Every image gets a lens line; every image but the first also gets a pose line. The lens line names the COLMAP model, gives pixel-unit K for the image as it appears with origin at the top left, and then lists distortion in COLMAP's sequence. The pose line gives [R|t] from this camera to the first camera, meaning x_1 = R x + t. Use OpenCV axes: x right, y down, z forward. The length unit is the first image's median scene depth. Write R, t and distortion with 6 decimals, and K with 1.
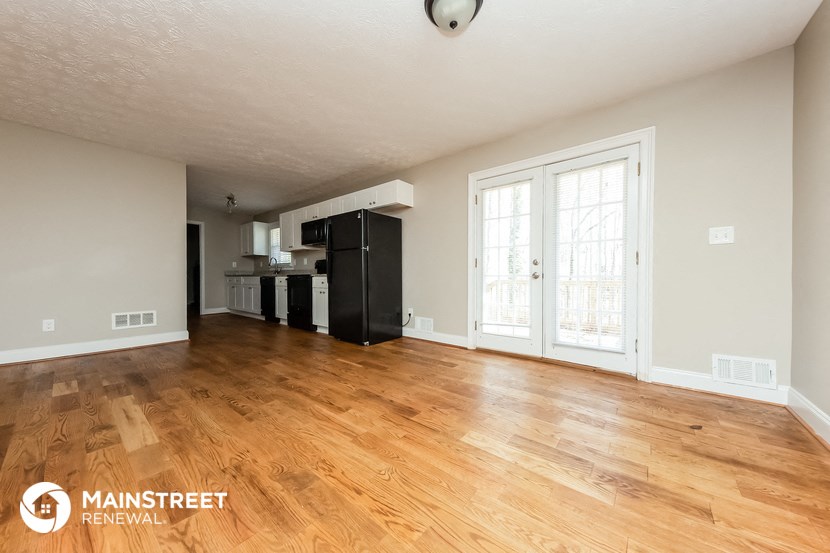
lens RADIAL K [[282.5, 0, 410.9], [0, 282.5, 281.9], [0, 0, 1]] dist [0.010161, 0.000074]
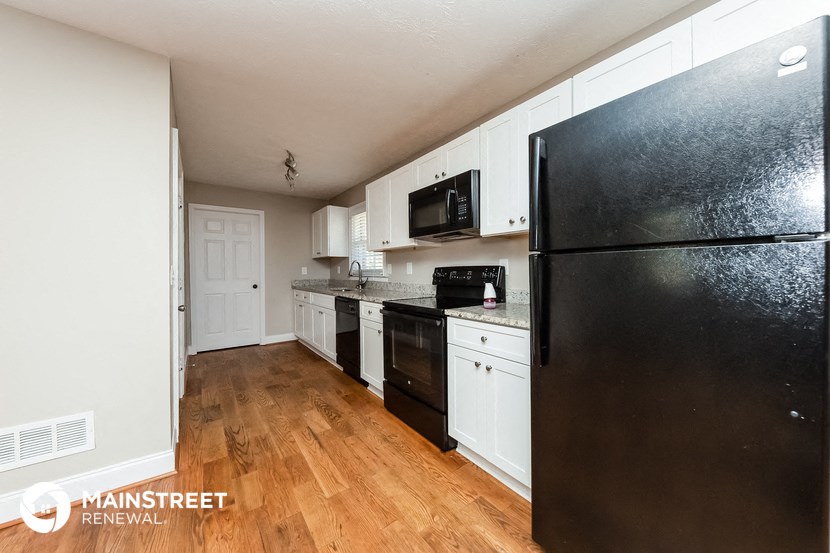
lens RADIAL K [[296.9, 0, 415.1], [0, 296.9, 273.3], [0, 0, 1]] dist [-0.000045, -0.000411]
pose [[0.968752, -0.006378, -0.247950, -0.234611], [0.003606, 0.999926, -0.011632, -0.059587], [0.248006, 0.010374, 0.968703, 0.475460]]
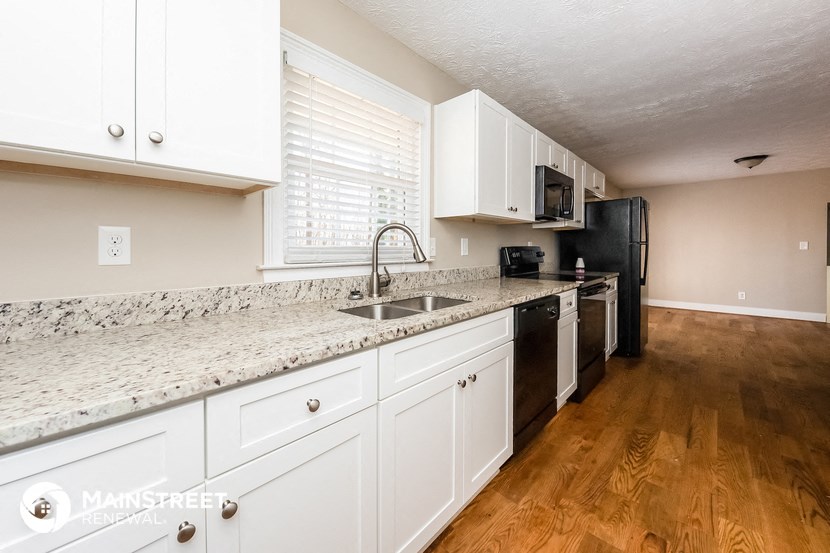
lens RADIAL K [[296.9, 0, 419.1], [0, 296.9, 246.6], [0, 0, 1]] dist [-0.000045, -0.000411]
pose [[0.102375, -0.008854, 0.994706, -0.818959], [0.013363, 0.999882, 0.007525, -0.080800], [-0.994656, 0.012522, 0.102481, 1.080573]]
